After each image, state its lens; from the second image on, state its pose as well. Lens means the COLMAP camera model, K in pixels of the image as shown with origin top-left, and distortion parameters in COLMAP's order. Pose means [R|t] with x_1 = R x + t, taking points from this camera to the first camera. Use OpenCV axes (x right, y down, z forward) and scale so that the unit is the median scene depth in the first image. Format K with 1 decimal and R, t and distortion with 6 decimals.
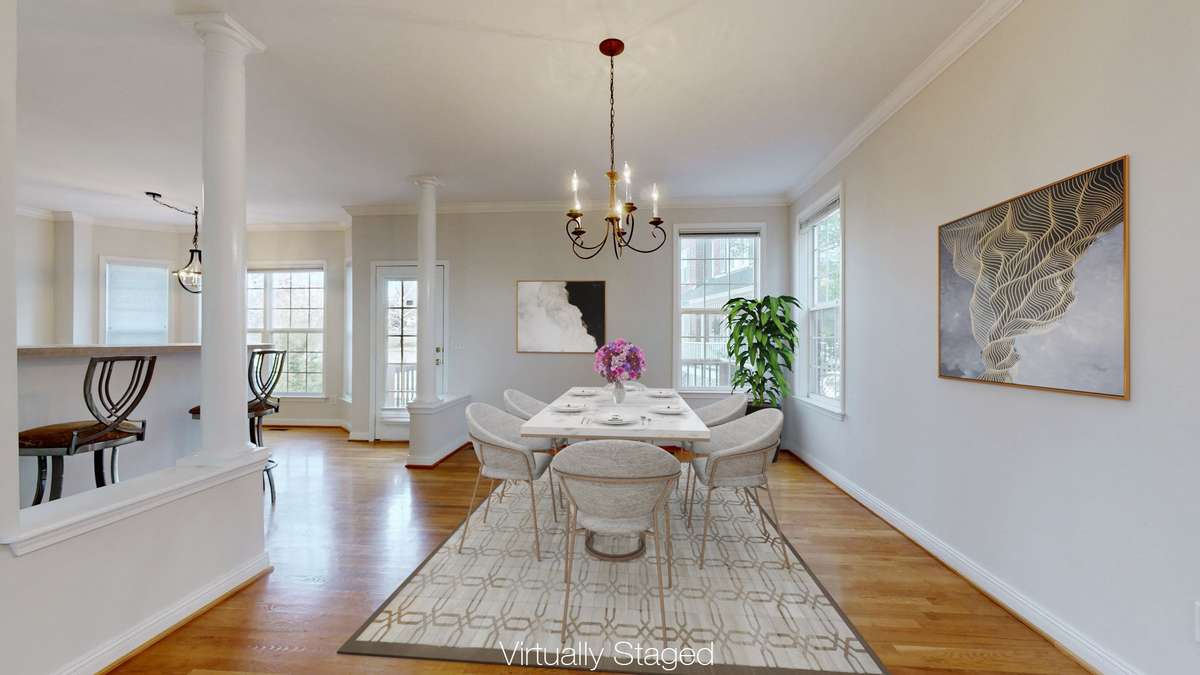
lens RADIAL K [[442.5, 0, 598.0], [0, 442.5, 337.4], [0, 0, 1]] dist [0.011019, -0.000073]
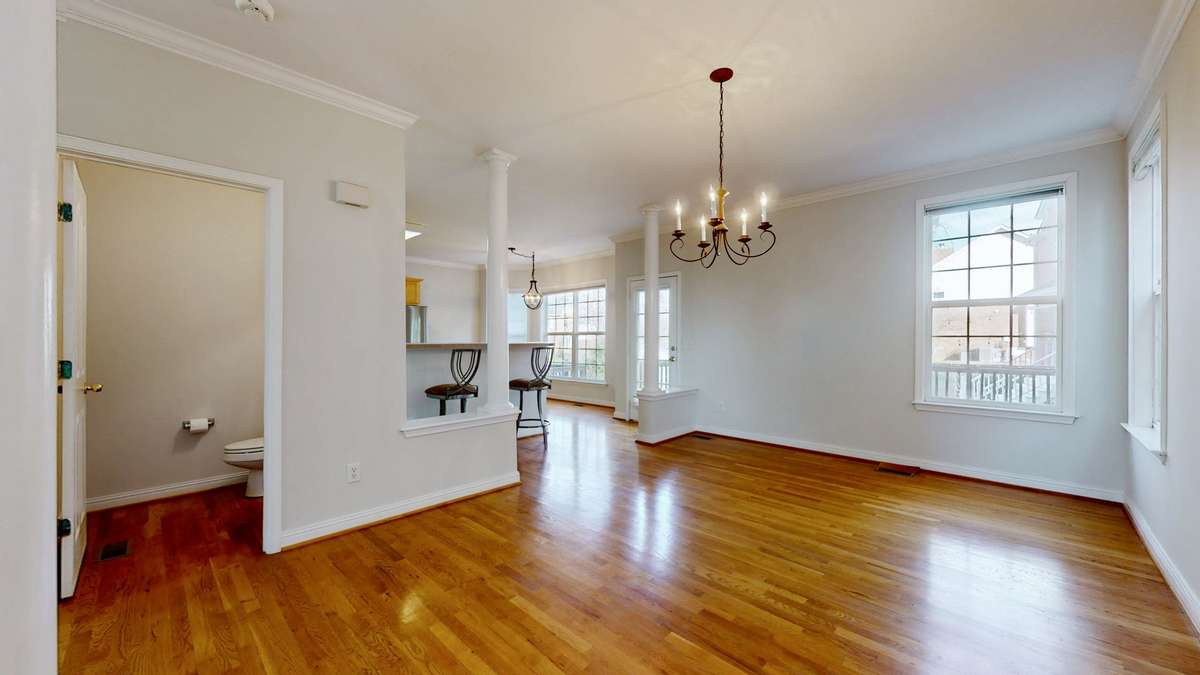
lens RADIAL K [[442.5, 0, 601.9], [0, 442.5, 339.8], [0, 0, 1]] dist [0.011019, -0.000073]
pose [[0.777104, -0.000417, -0.629373, 0.281712], [0.003398, 0.999988, 0.003533, 0.000124], [0.629364, -0.004884, 0.777096, -0.026997]]
